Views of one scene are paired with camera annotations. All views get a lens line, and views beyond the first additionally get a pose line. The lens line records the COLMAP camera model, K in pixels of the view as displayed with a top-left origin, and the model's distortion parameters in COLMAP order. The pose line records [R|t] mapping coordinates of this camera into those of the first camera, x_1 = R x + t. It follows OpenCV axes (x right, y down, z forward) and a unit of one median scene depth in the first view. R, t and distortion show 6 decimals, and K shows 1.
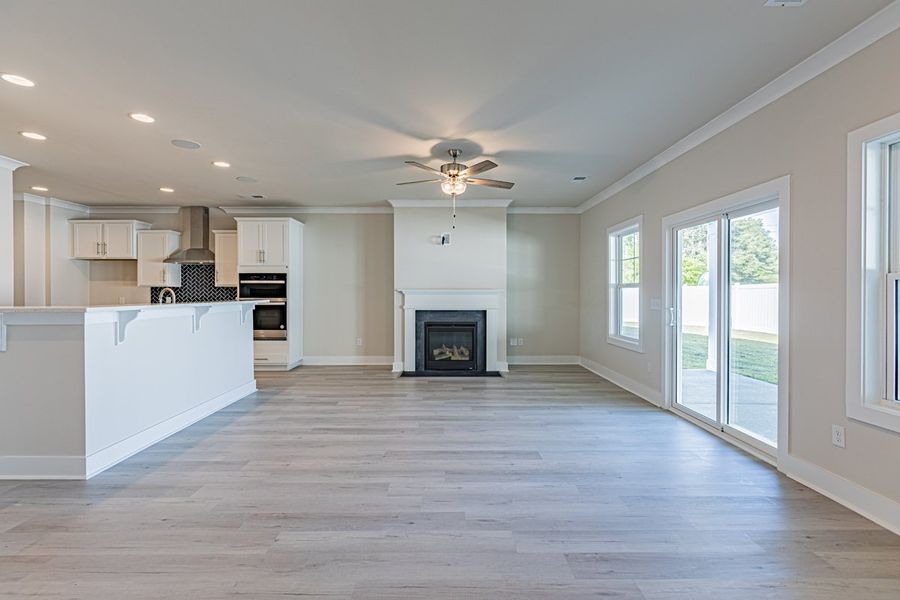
lens RADIAL K [[404.3, 0, 447.4], [0, 404.3, 294.7], [0, 0, 1]] dist [0.001204, -0.000335]
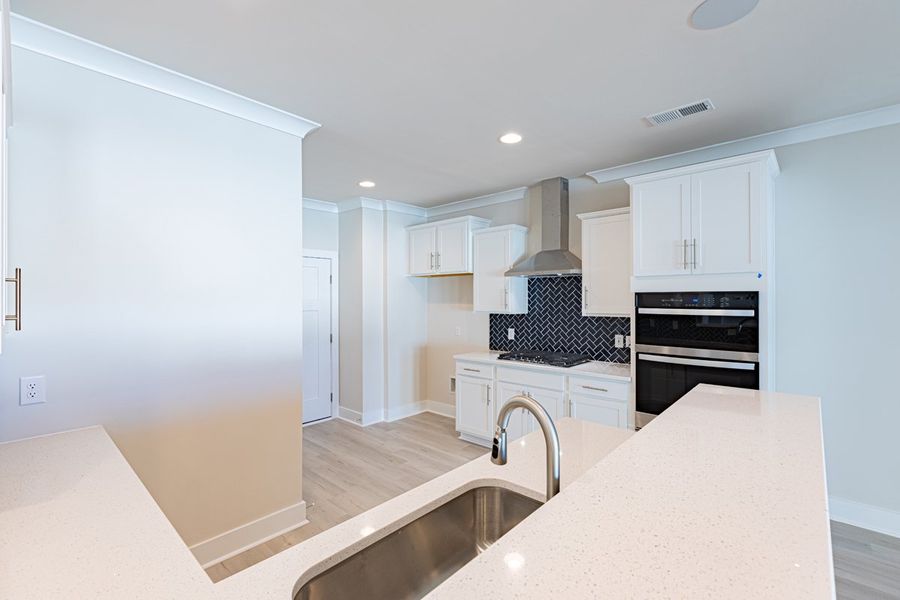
lens RADIAL K [[399.8, 0, 447.7], [0, 399.8, 298.7], [0, 0, 1]] dist [0.000507, -0.000437]
pose [[0.730923, -0.001887, -0.682457, -0.353463], [0.000212, 0.999997, -0.002538, -0.044852], [0.682460, 0.001710, 0.730921, 0.499936]]
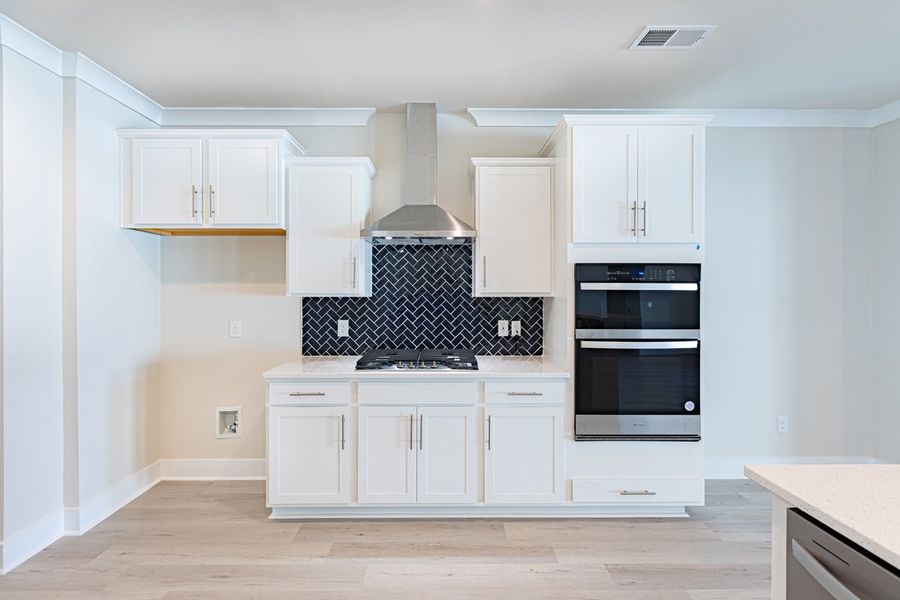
lens RADIAL K [[405.1, 0, 443.1], [0, 405.1, 292.8], [0, 0, 1]] dist [0.001597, -0.000025]
pose [[0.999993, 0.000922, -0.003619, -0.636231], [-0.000922, 1.000000, 0.000009, -0.025802], [0.003619, -0.000005, 0.999993, 0.622328]]
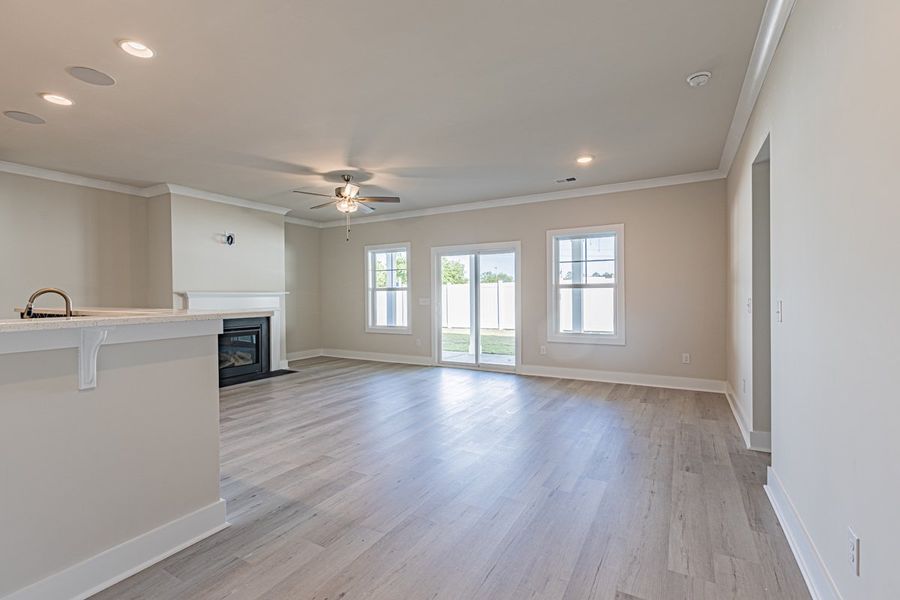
lens RADIAL K [[411.0, 0, 441.5], [0, 411.0, 298.8], [0, 0, 1]] dist [-0.000165, 0.000118]
pose [[0.511902, -0.013111, 0.858944, -0.579951], [0.012151, 0.999894, 0.008021, 0.001139], [-0.858958, 0.006331, 0.512007, 0.090449]]
